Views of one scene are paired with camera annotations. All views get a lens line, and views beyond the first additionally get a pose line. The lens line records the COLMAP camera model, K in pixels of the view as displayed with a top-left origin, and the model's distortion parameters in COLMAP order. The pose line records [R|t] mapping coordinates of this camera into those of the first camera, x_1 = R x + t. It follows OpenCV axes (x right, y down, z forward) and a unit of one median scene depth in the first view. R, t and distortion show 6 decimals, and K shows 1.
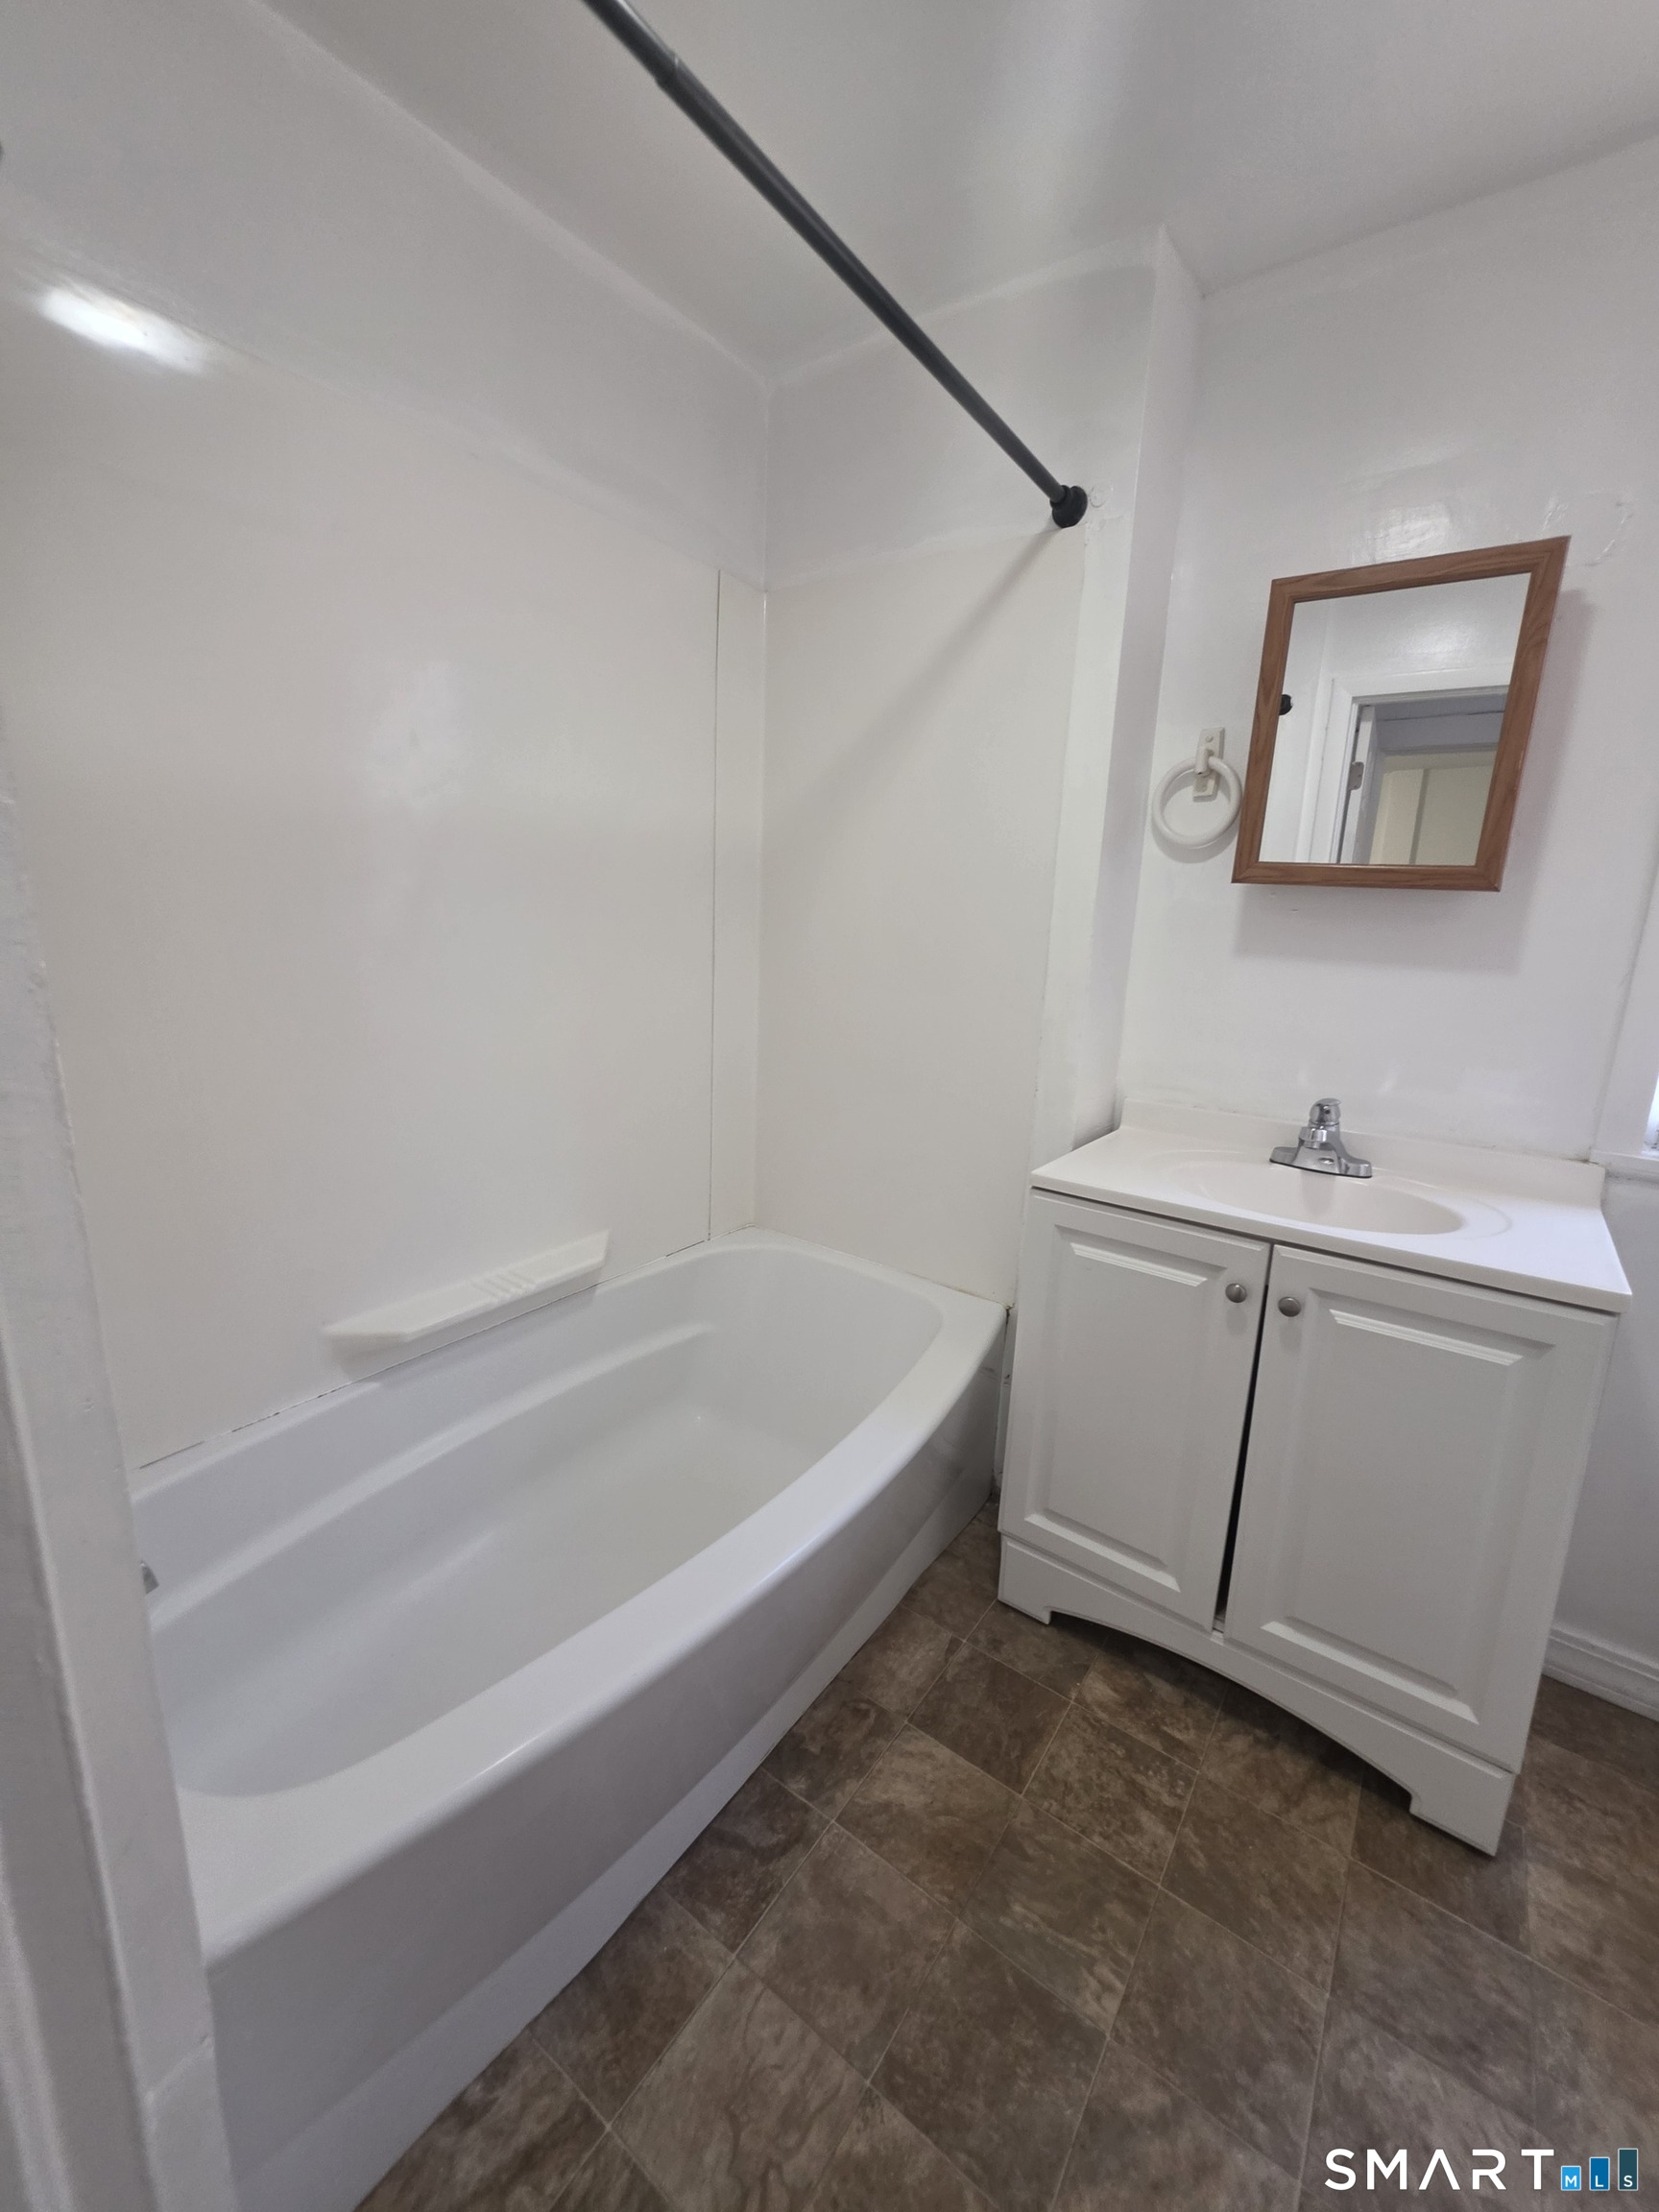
lens RADIAL K [[883.6, 0, 841.2], [0, 883.6, 1103.9], [0, 0, 1]] dist [-0.002322, 0.000482]
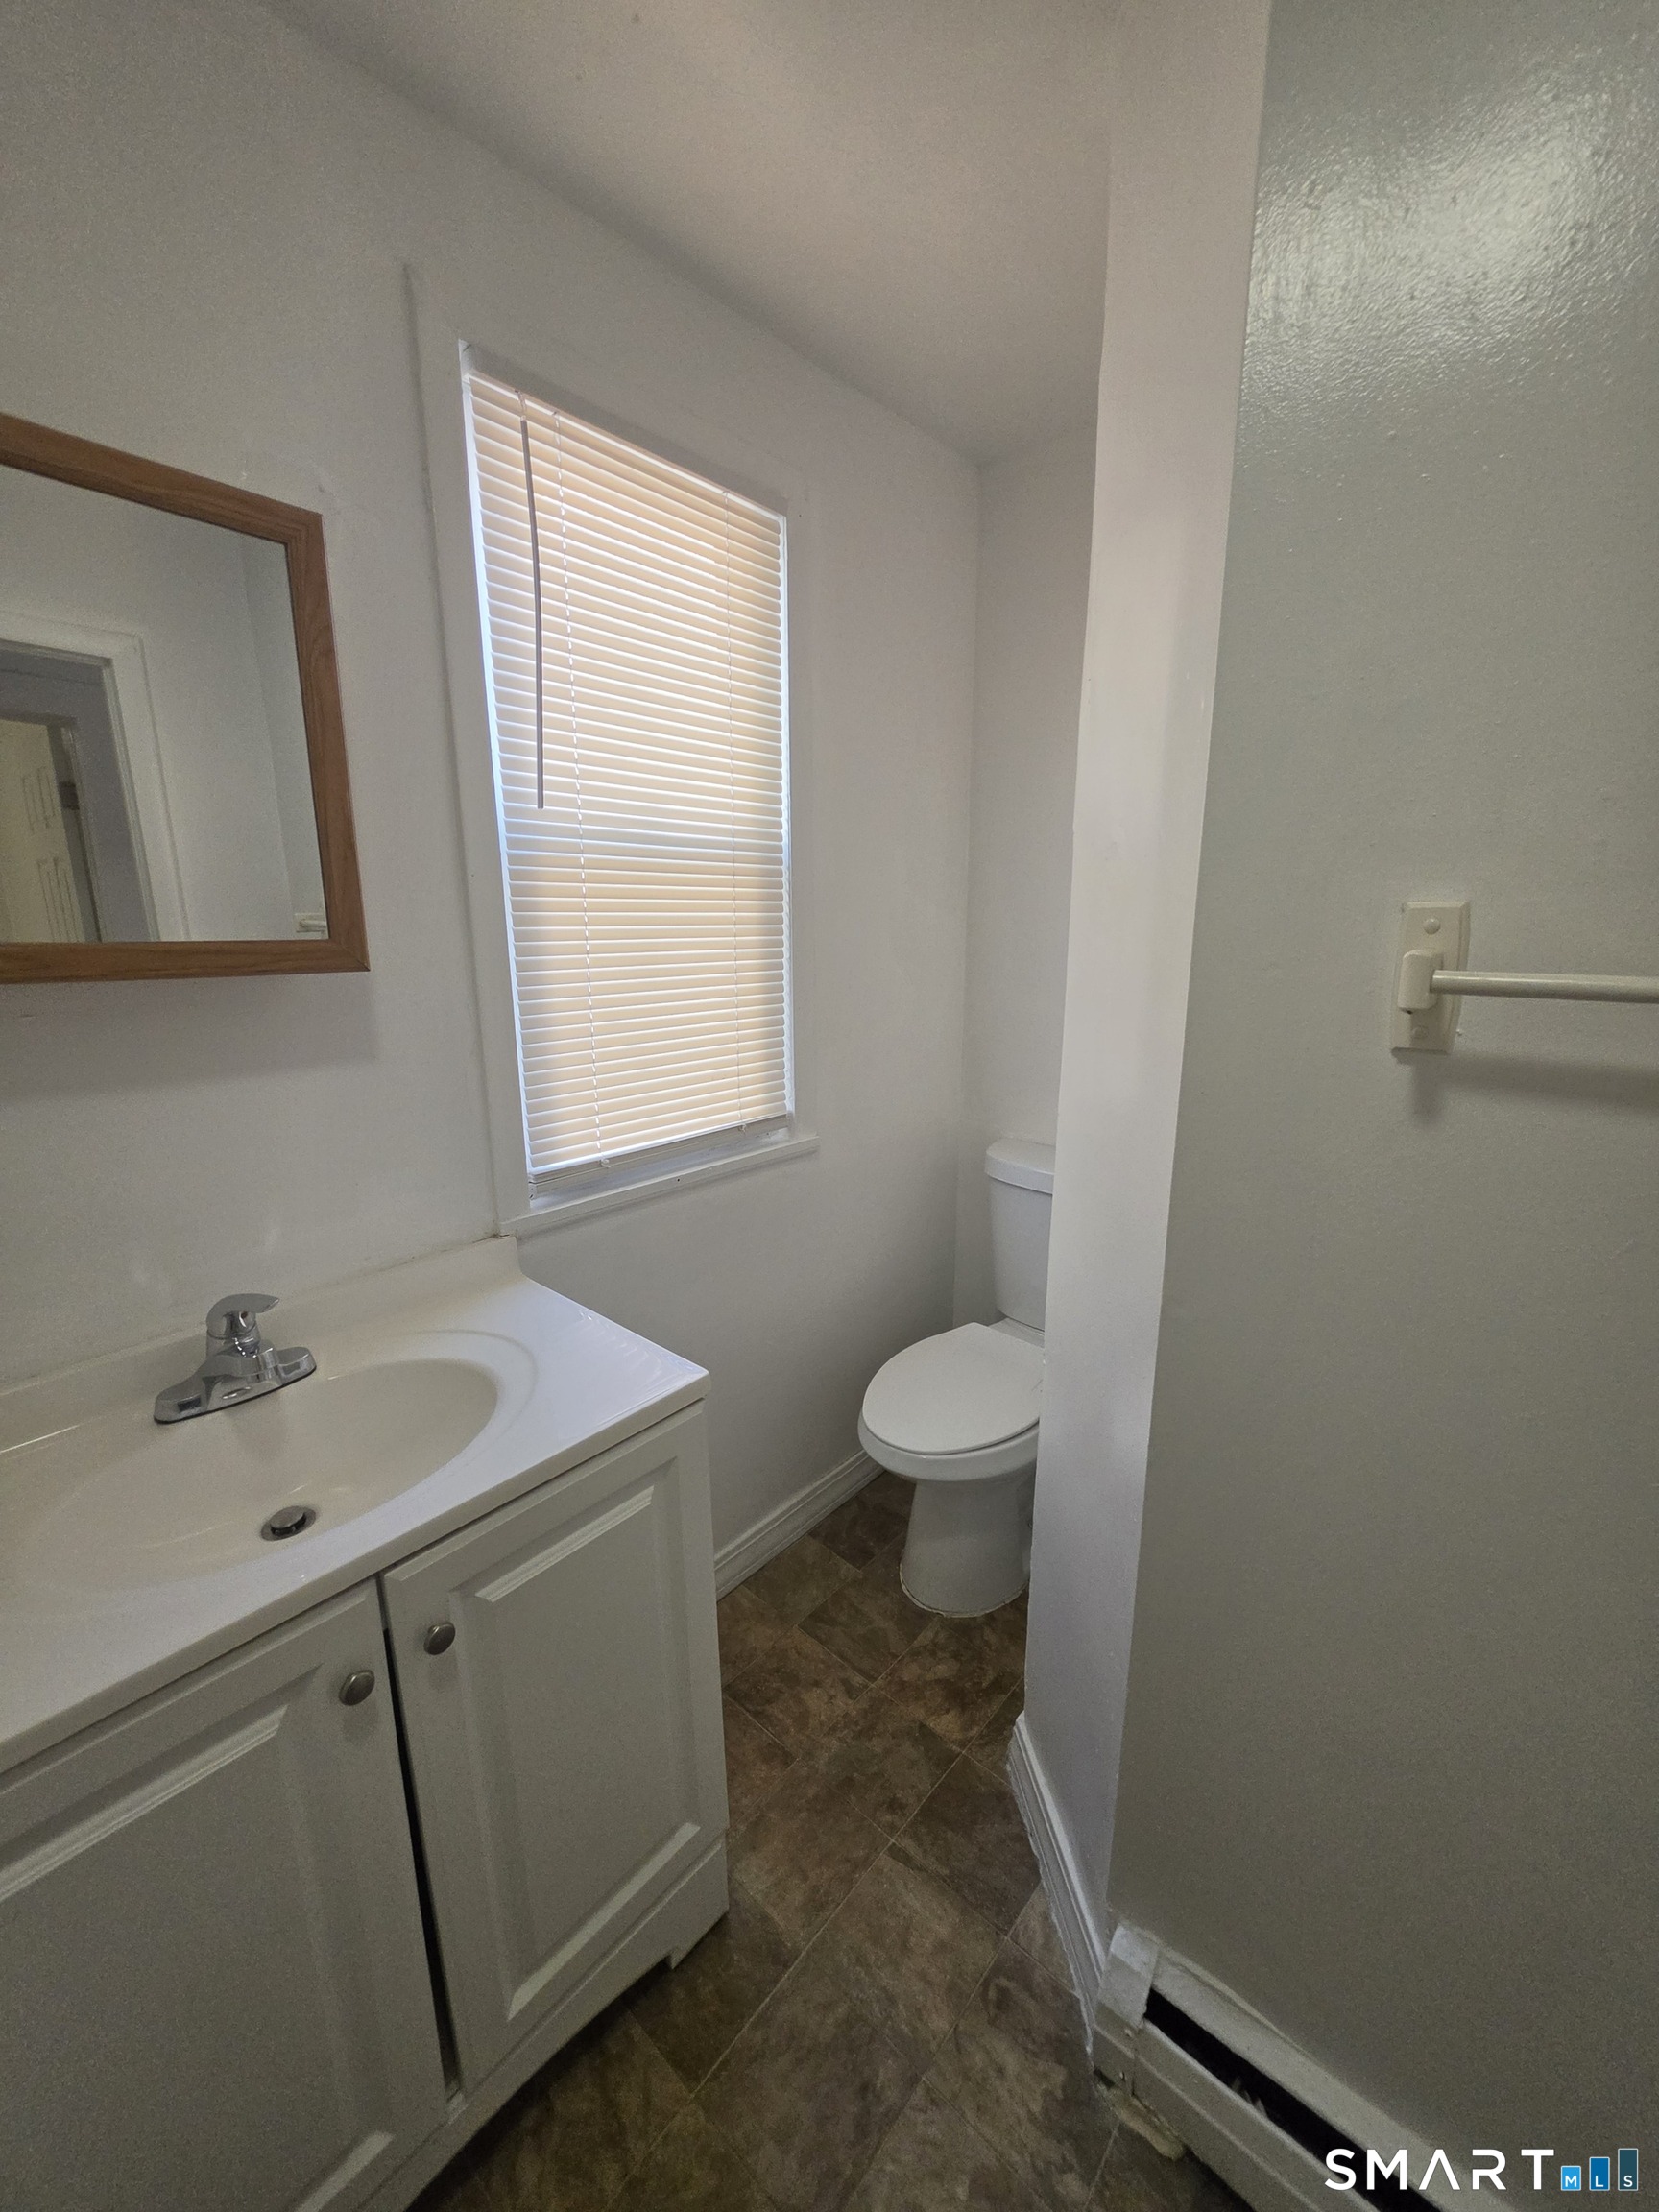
lens RADIAL K [[883.6, 0, 833.6], [0, 883.6, 1097.6], [0, 0, 1]] dist [-0.002322, 0.000482]
pose [[0.094052, -0.253971, 0.962628, 0.004353], [0.214590, 0.949357, 0.229503, -0.237809], [-0.972165, 0.184985, 0.143788, 0.535200]]
